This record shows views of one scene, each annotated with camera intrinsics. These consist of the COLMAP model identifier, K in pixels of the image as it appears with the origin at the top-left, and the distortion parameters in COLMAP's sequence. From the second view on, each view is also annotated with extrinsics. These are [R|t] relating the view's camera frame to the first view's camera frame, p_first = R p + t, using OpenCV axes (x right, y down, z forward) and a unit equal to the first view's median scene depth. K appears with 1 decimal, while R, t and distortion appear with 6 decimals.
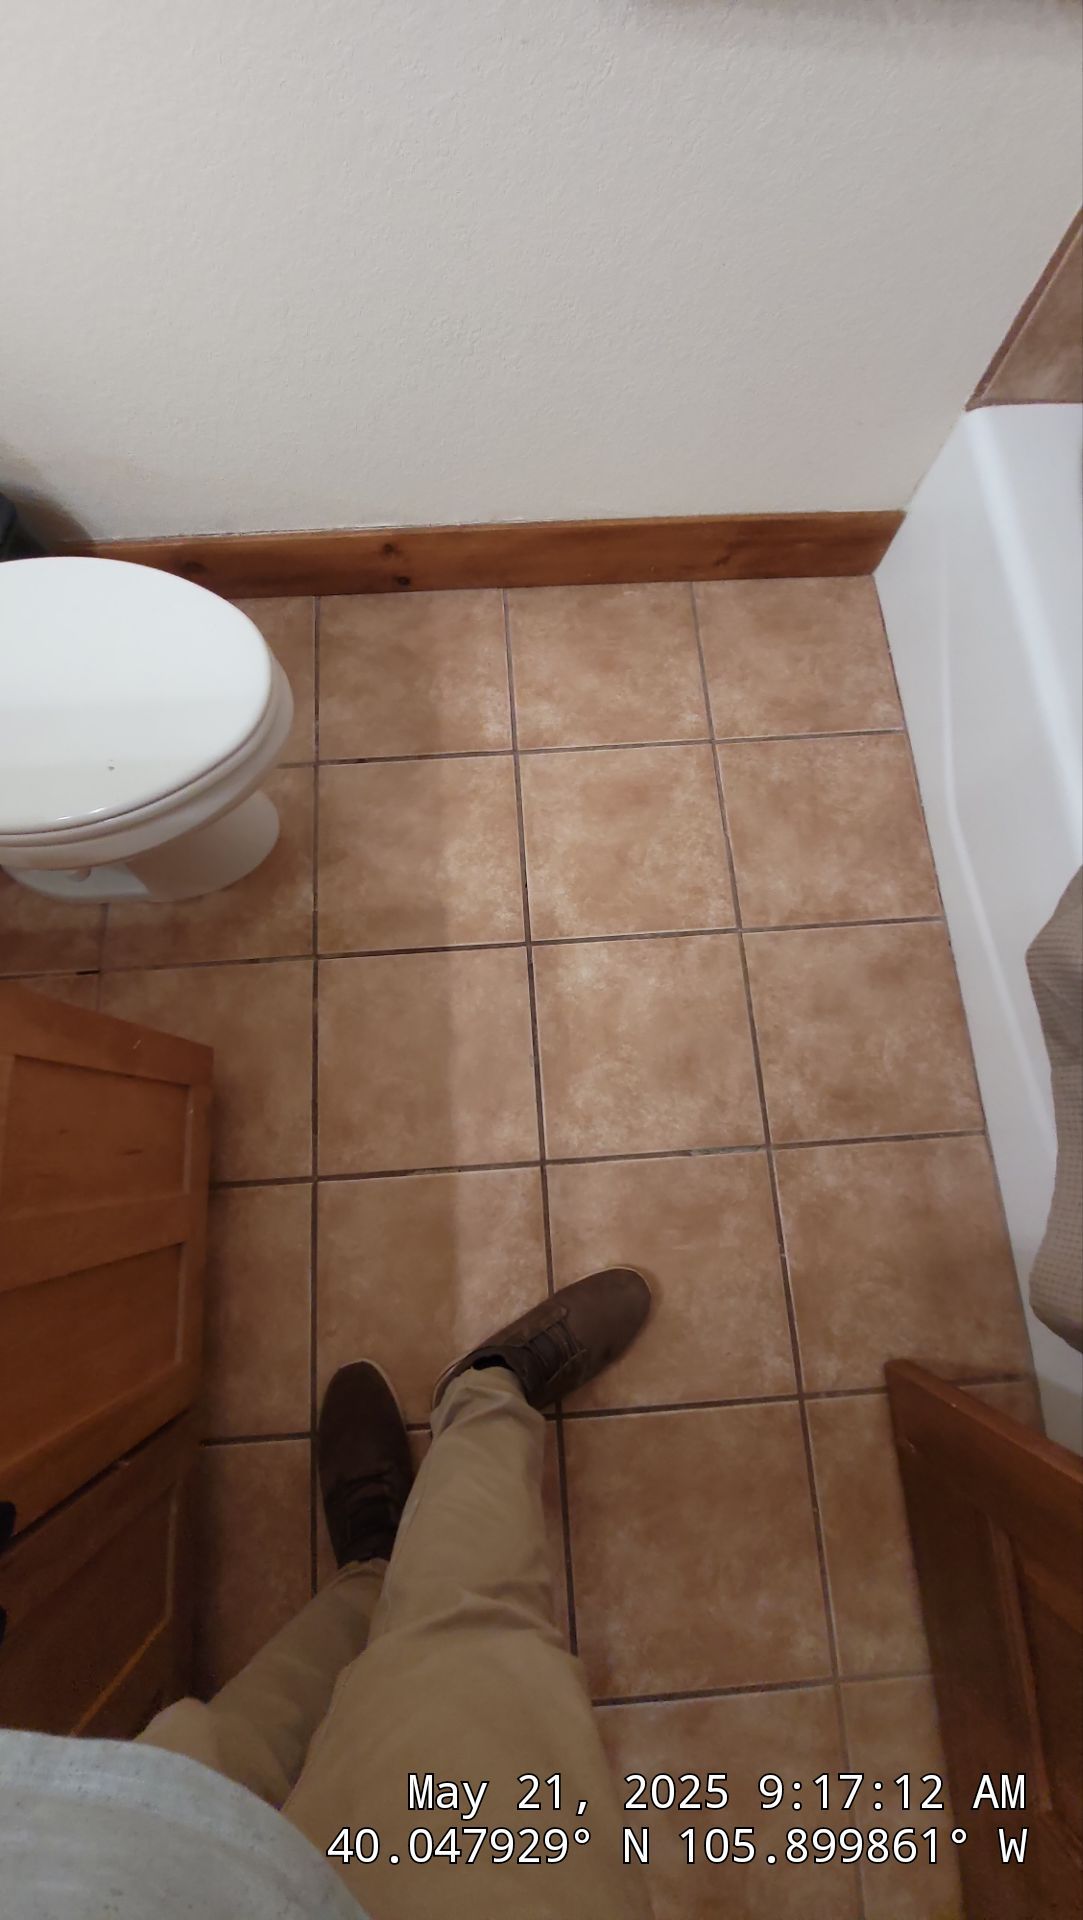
lens RADIAL K [[760.3, 0, 541.5], [0, 760.3, 960.0], [0, 0, 1]] dist [-0.001536, -0.000085]
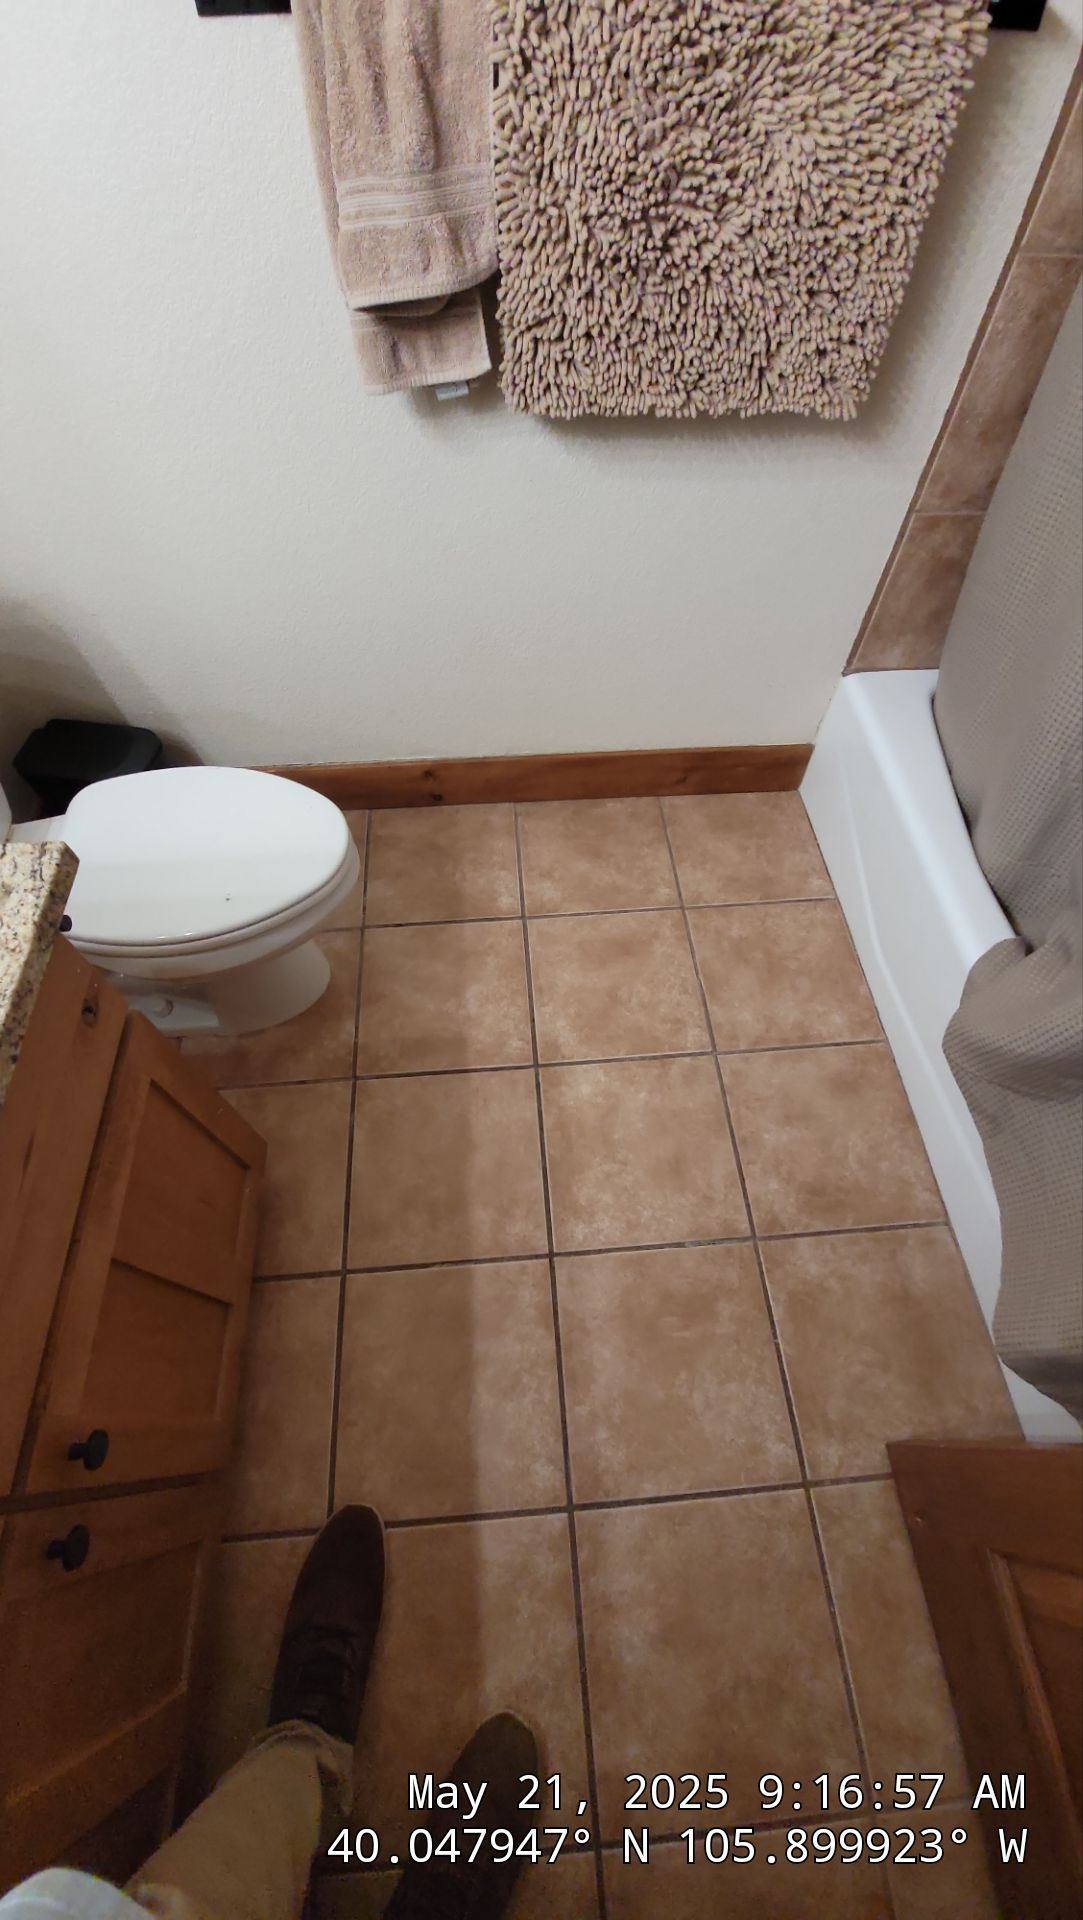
lens RADIAL K [[760.3, 0, 541.5], [0, 760.3, 960.0], [0, 0, 1]] dist [-0.001536, -0.000085]
pose [[0.999926, -0.012104, -0.001225, -0.005392], [0.011157, 0.952487, -0.304374, 0.182853], [0.004850, 0.304338, 0.952552, -0.172248]]
